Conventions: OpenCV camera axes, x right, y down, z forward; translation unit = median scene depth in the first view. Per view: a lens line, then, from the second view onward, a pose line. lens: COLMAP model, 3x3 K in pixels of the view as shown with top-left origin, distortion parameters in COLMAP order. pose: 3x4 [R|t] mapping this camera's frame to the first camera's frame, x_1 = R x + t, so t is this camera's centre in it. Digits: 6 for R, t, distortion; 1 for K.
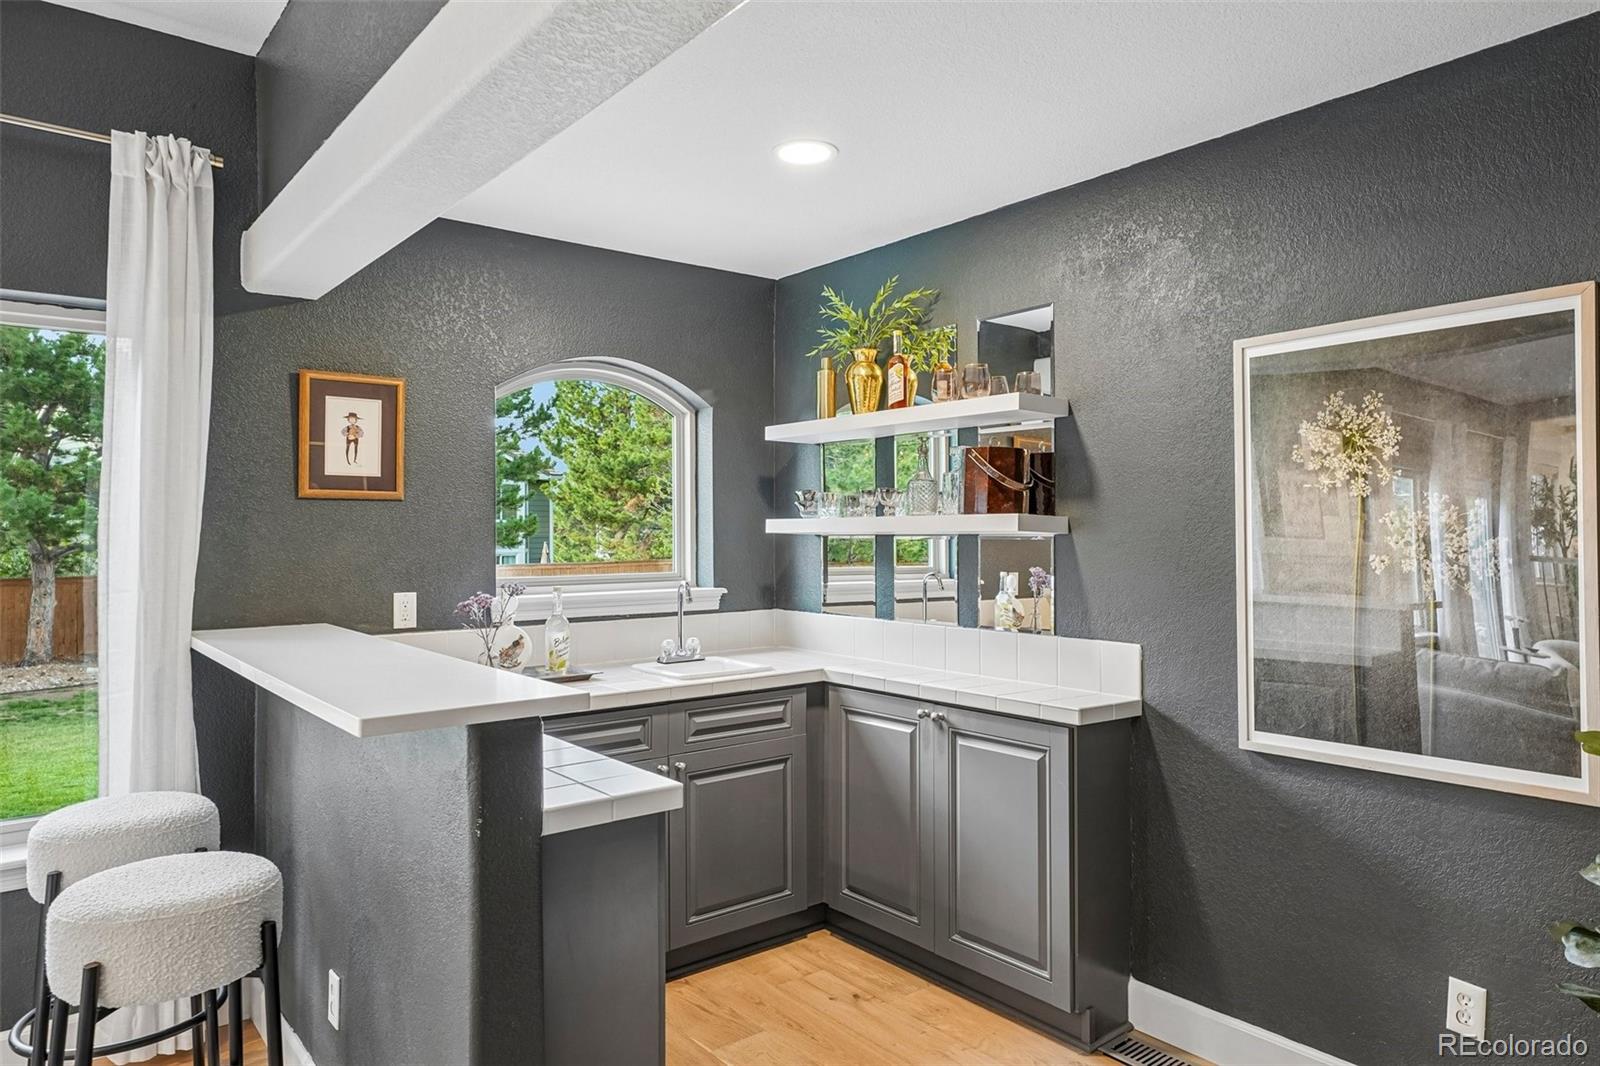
lens RADIAL K [[1025.3, 0, 802.8], [0, 1025.3, 523.5], [0, 0, 1]] dist [0.005795, -0.000359]
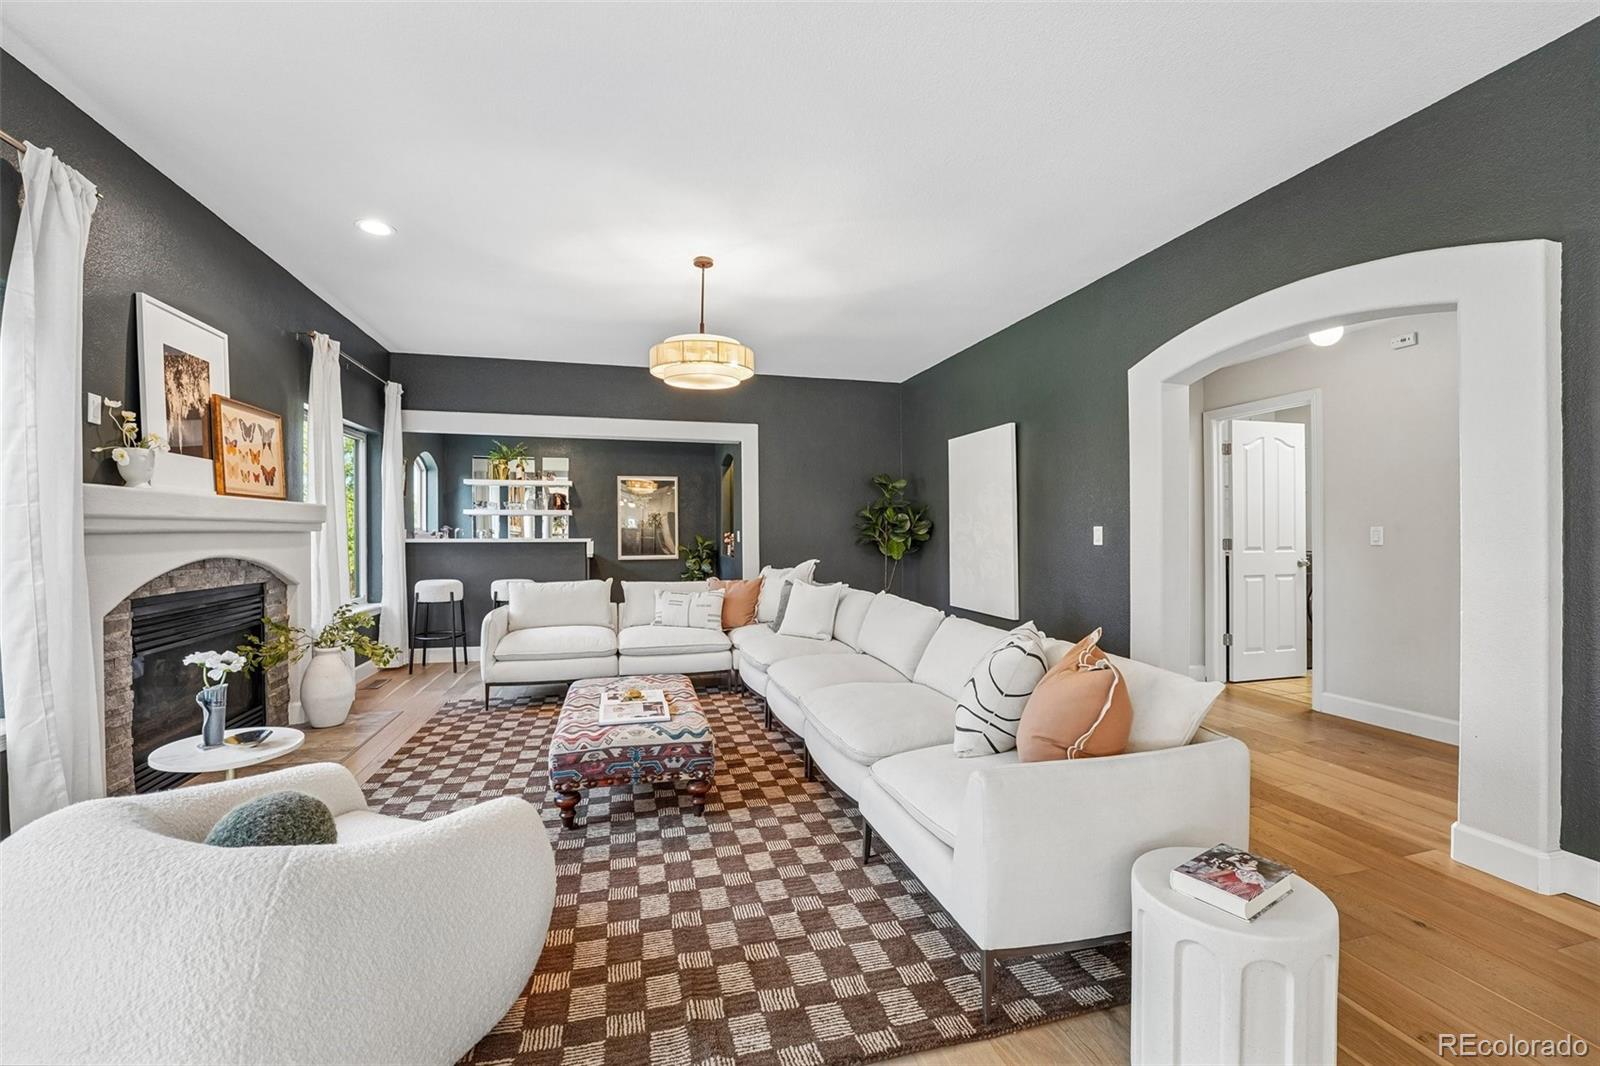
lens RADIAL K [[663.0, 0, 804.4], [0, 663.0, 533.3], [0, 0, 1]] dist [-0.022169, 0.001964]
pose [[0.395969, 0.004311, 0.918254, -1.844584], [-0.012999, 0.999915, 0.000911, 0.067543], [-0.918172, -0.012297, 0.395992, -0.925352]]
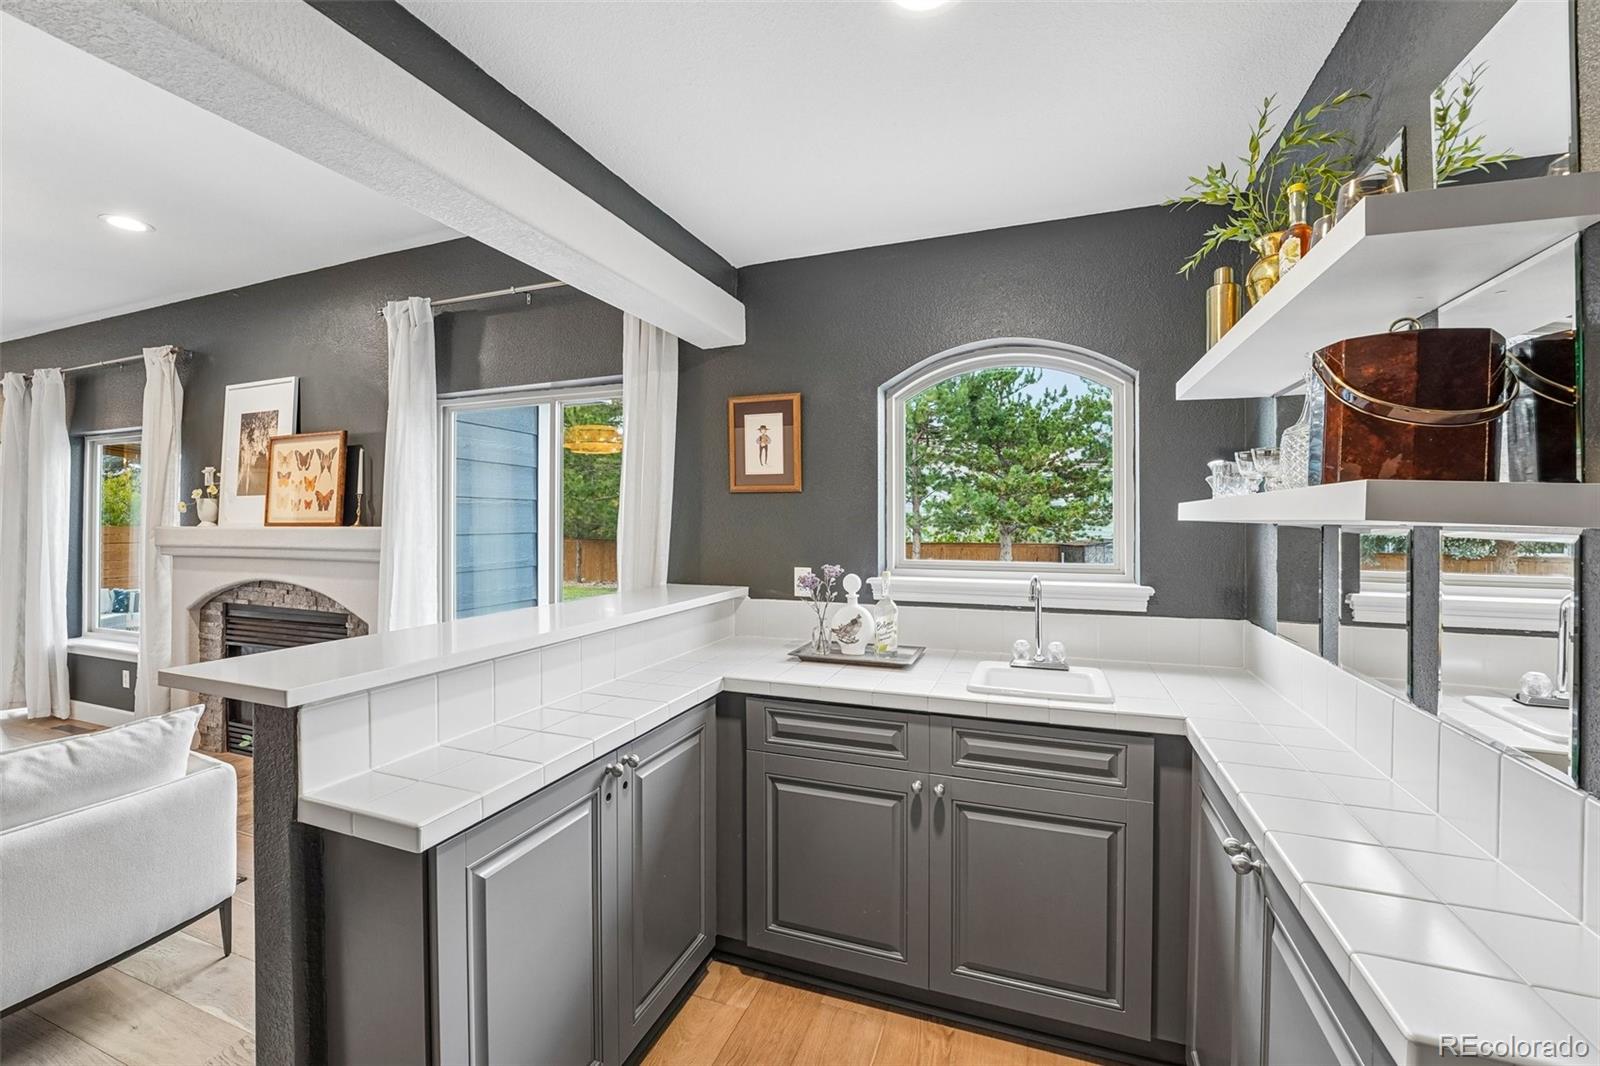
lens RADIAL K [[663.0, 0, 790.6], [0, 663.0, 518.9], [0, 0, 1]] dist [-0.022169, 0.001964]
pose [[0.506286, 0.004055, -0.862356, 0.287355], [0.005208, 0.999956, 0.007760, 0.002801], [0.862350, -0.008420, 0.506243, 0.591091]]
